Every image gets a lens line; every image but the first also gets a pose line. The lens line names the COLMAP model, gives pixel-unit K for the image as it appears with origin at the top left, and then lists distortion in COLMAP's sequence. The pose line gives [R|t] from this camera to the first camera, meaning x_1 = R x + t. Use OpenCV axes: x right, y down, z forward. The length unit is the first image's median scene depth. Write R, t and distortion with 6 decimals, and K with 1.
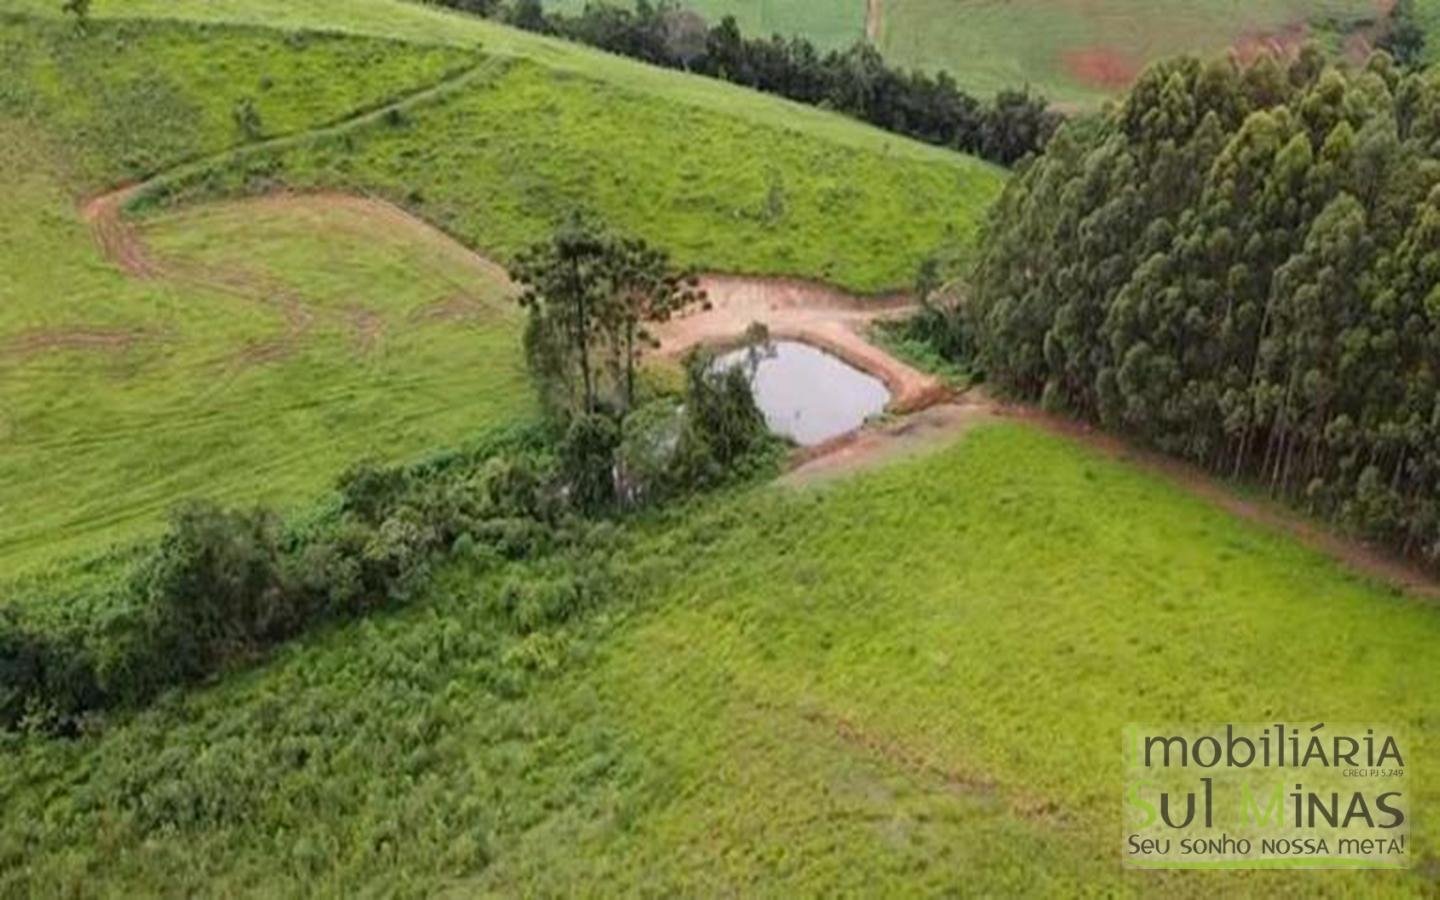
lens RADIAL K [[1045.0, 0, 714.6], [0, 1045.0, 348.6], [0, 0, 1]] dist [-0.001092, -0.009207]
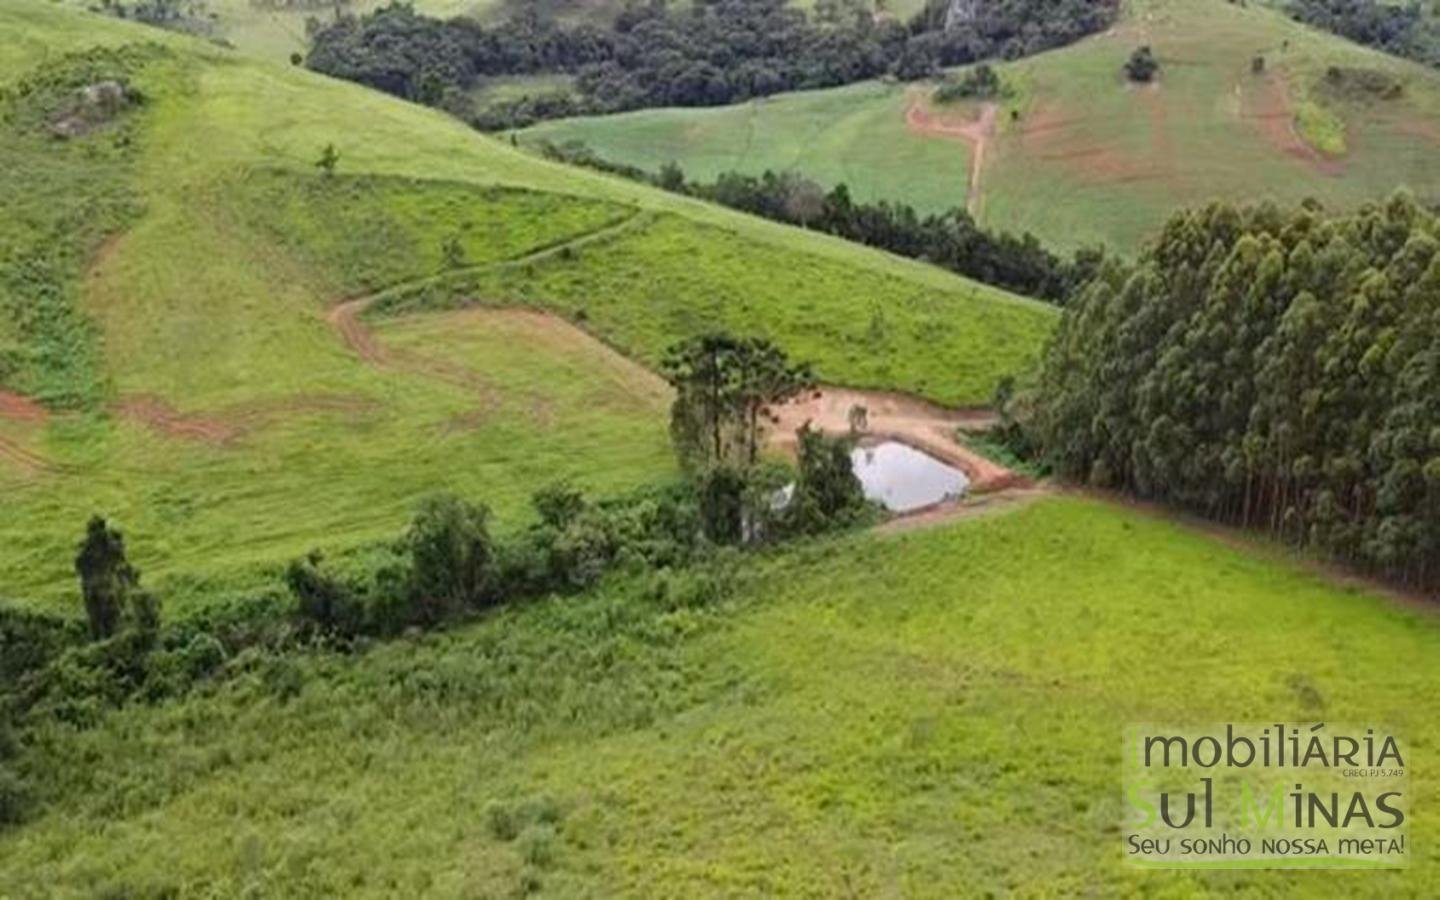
lens RADIAL K [[1045.0, 0, 730.3], [0, 1045.0, 367.0], [0, 0, 1]] dist [-0.001092, -0.009207]
pose [[0.995651, 0.029184, -0.088478, -0.001562], [-0.042451, 0.987468, -0.152000, 0.123486], [0.082933, 0.155095, 0.984412, -0.241112]]
